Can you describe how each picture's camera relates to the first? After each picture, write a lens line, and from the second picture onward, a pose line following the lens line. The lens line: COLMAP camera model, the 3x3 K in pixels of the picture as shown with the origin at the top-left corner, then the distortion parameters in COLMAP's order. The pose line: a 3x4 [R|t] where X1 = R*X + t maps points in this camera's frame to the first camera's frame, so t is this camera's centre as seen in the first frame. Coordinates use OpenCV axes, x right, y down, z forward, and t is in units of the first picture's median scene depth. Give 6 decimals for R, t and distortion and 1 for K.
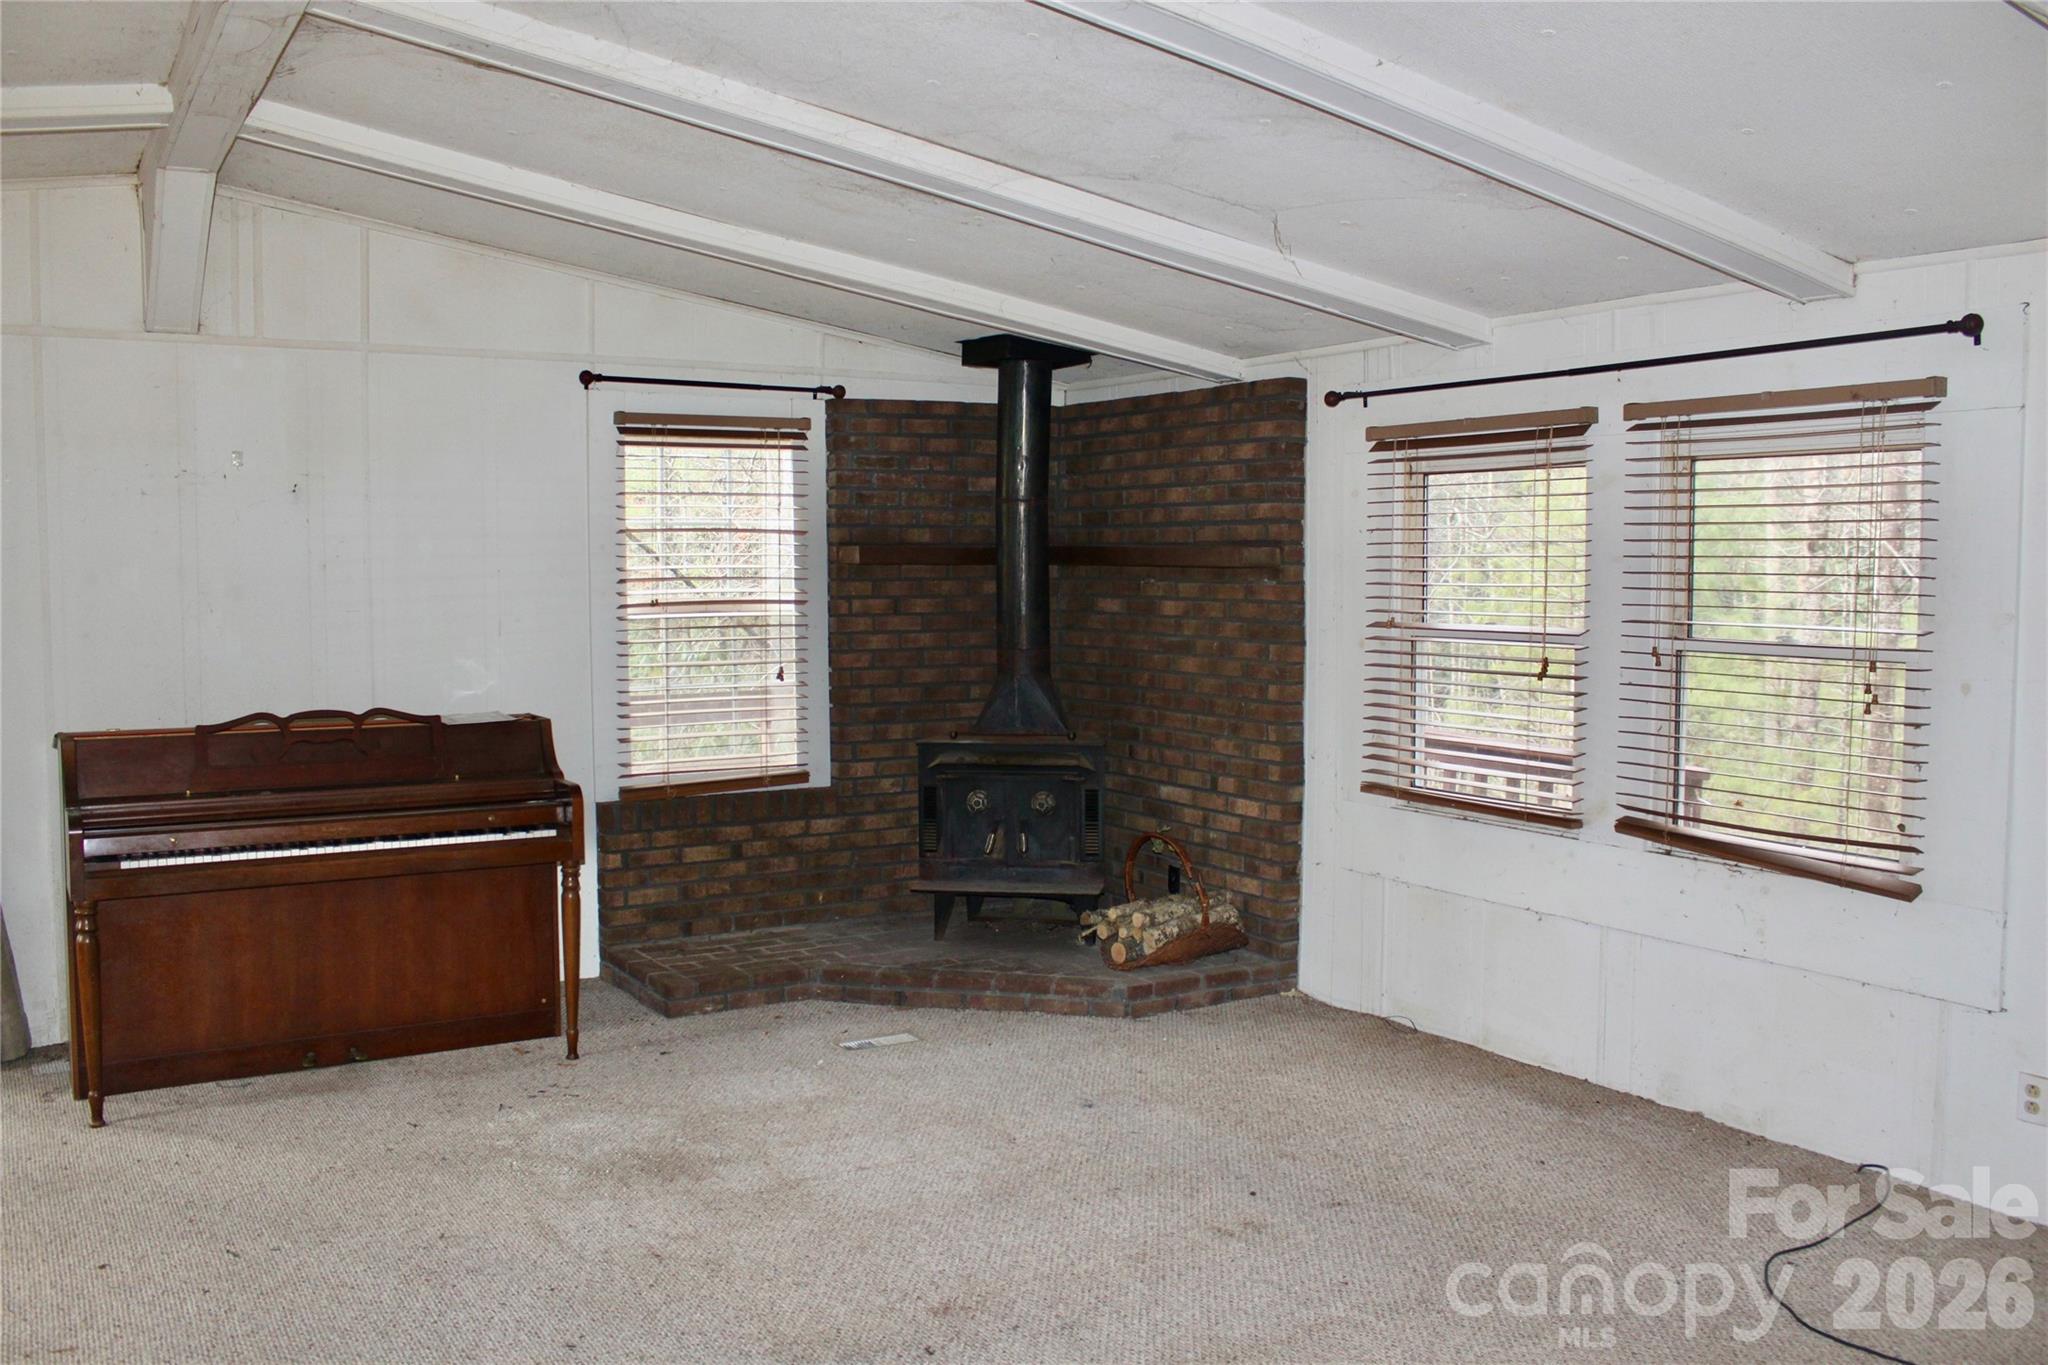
lens RADIAL K [[1651.7, 0, 1024.0], [0, 1651.7, 682.5], [0, 0, 1]] dist [-0.118177, 0.005531]
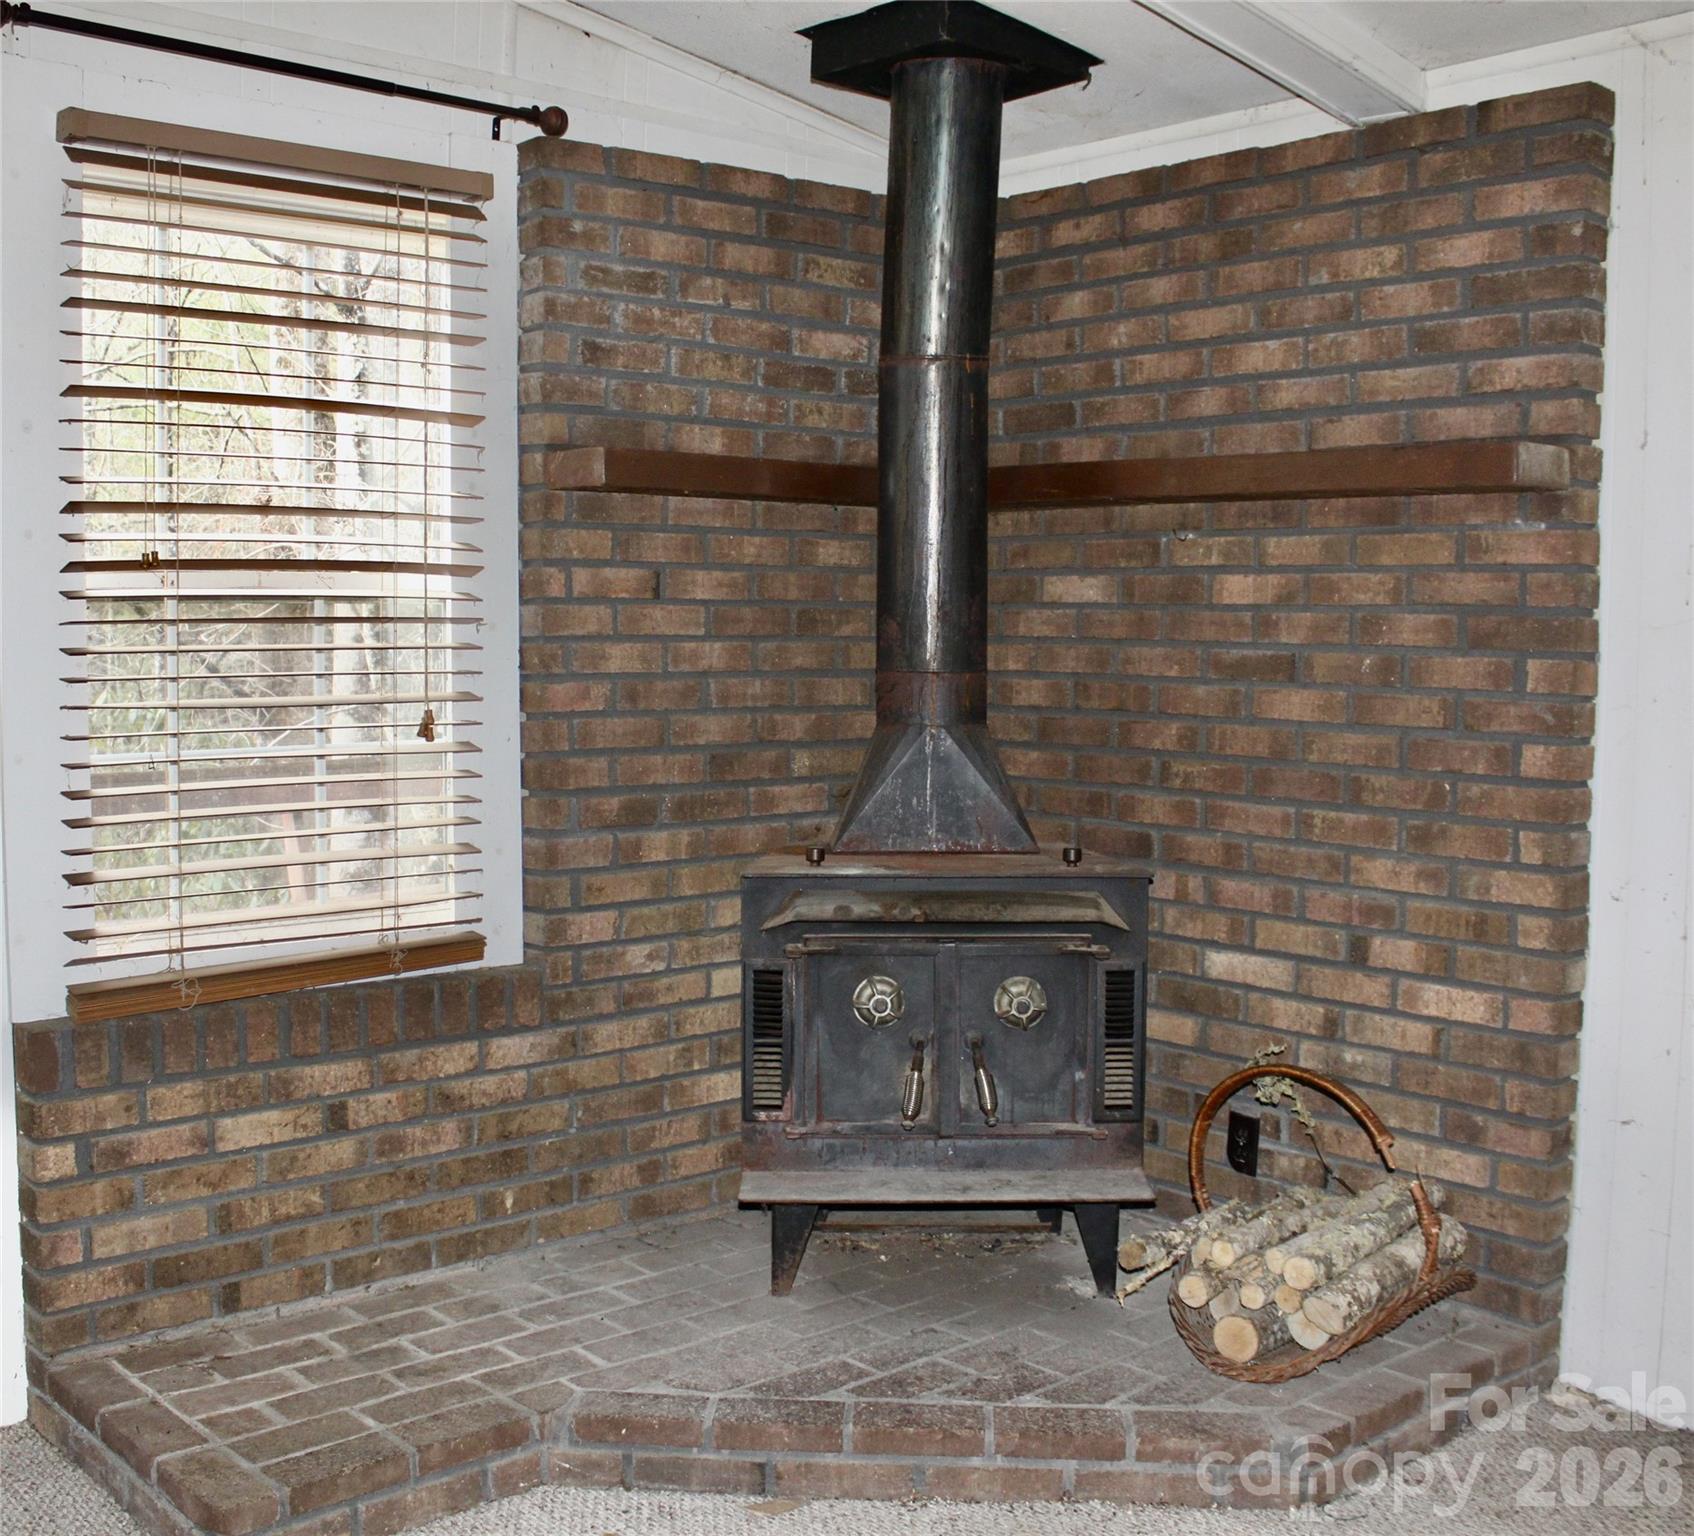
lens RADIAL K [[1967.3, 0, 847.0], [0, 1967.3, 768.0], [0, 0, 1]] dist [-0.149300, 0.112095]
pose [[0.987195, -0.003960, 0.159470, -0.120694], [0.002856, 0.999970, 0.007155, 0.003291], [-0.159494, -0.006608, 0.987177, 0.452495]]
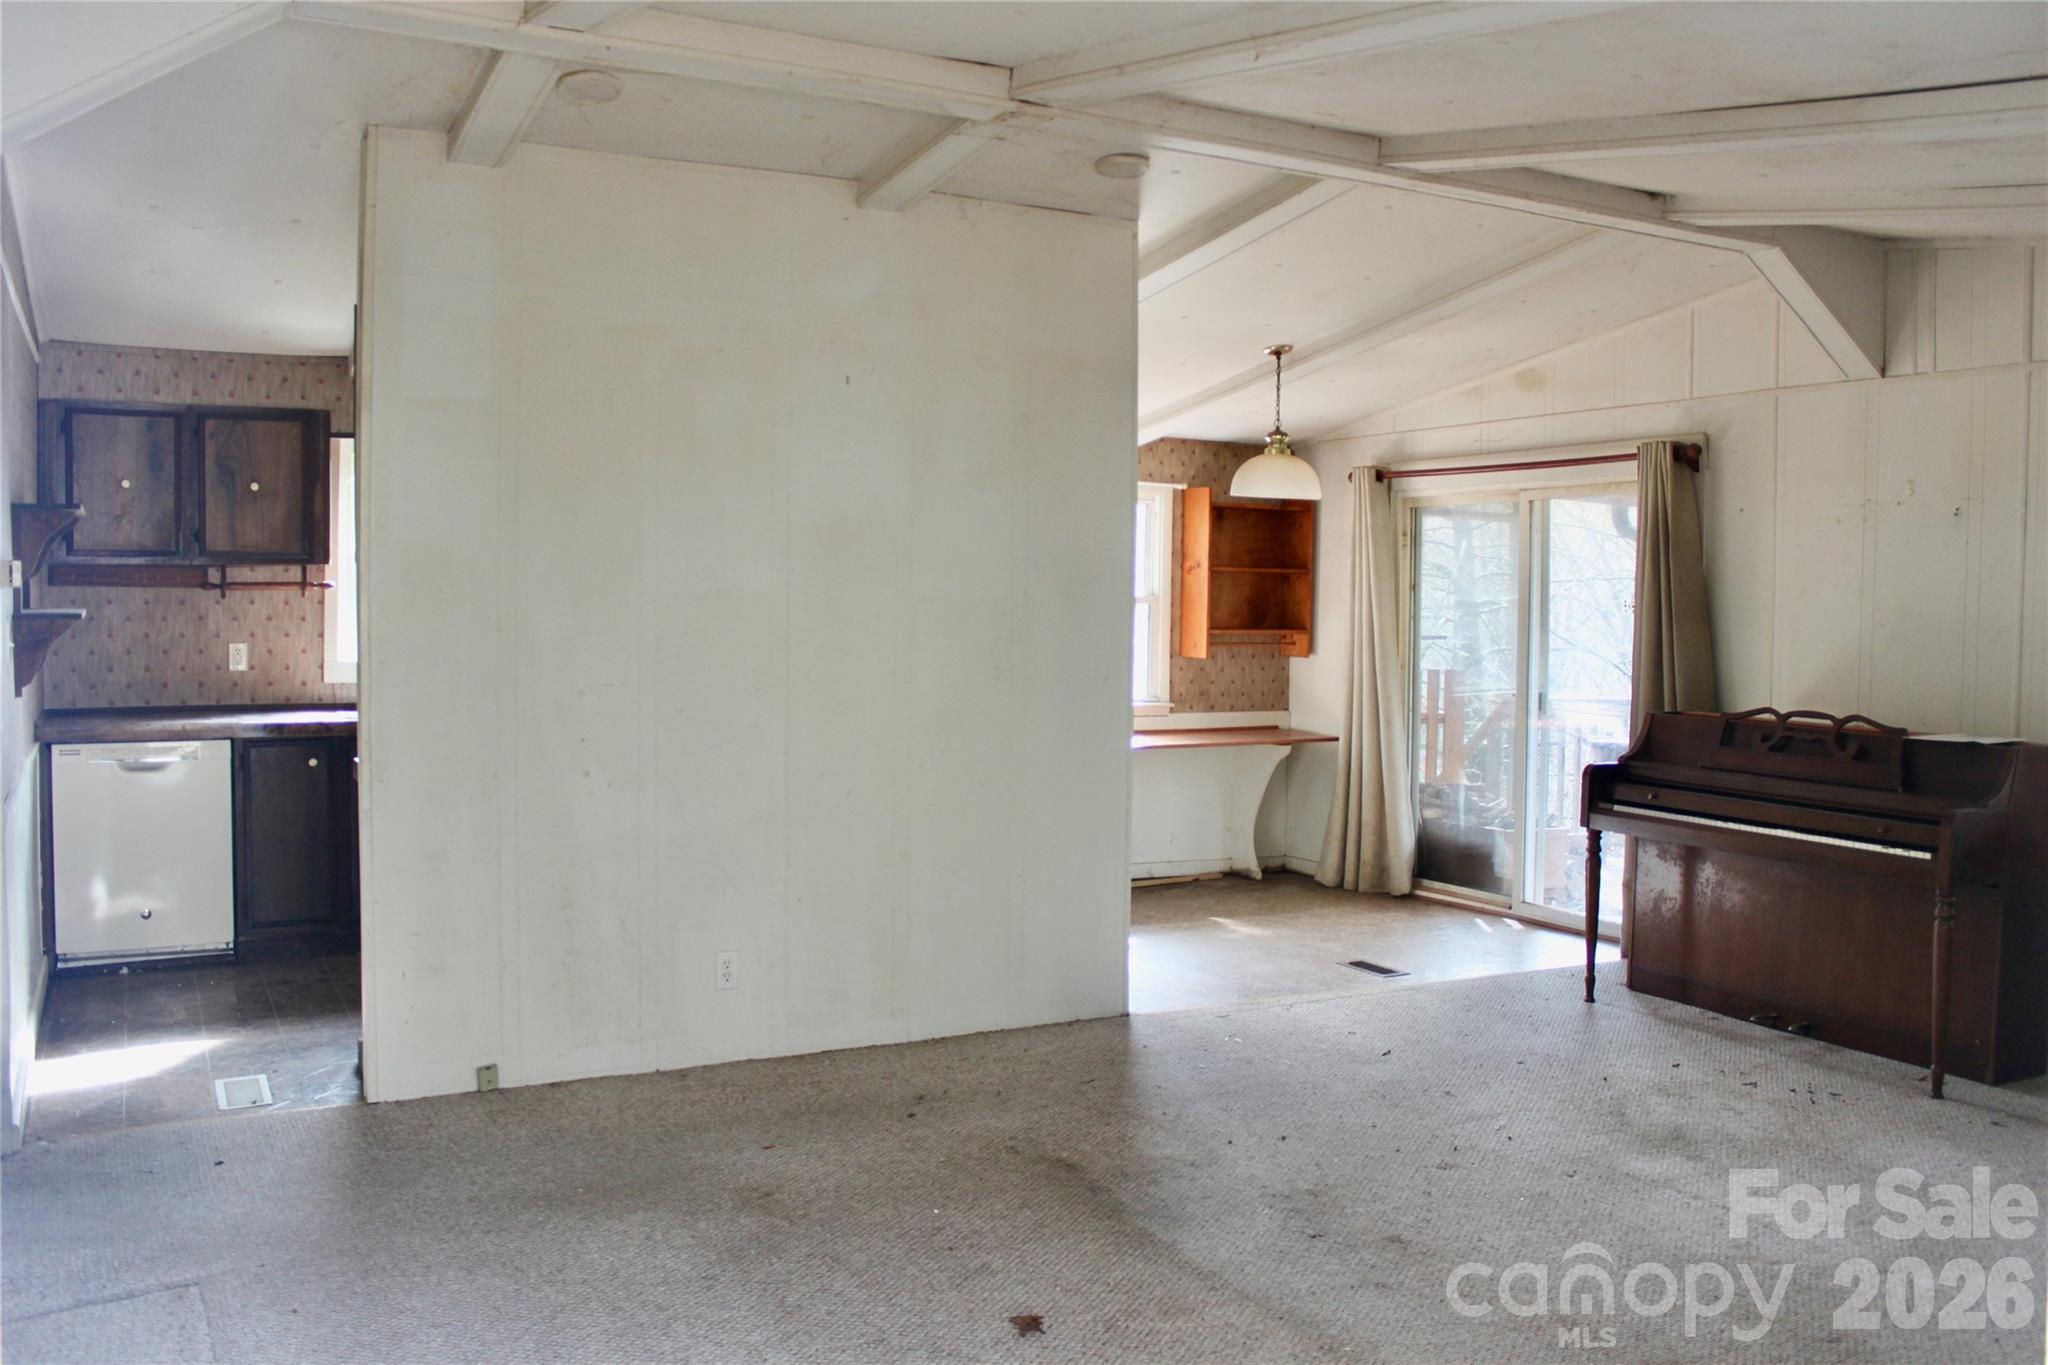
lens RADIAL K [[1651.7, 0, 1024.0], [0, 1651.7, 682.5], [0, 0, 1]] dist [-0.118177, 0.005531]
pose [[-0.053836, 0.051217, -0.997235, 0.670132], [-0.081766, 0.995104, 0.055521, -0.019017], [0.995196, 0.084529, -0.049384, 0.497047]]
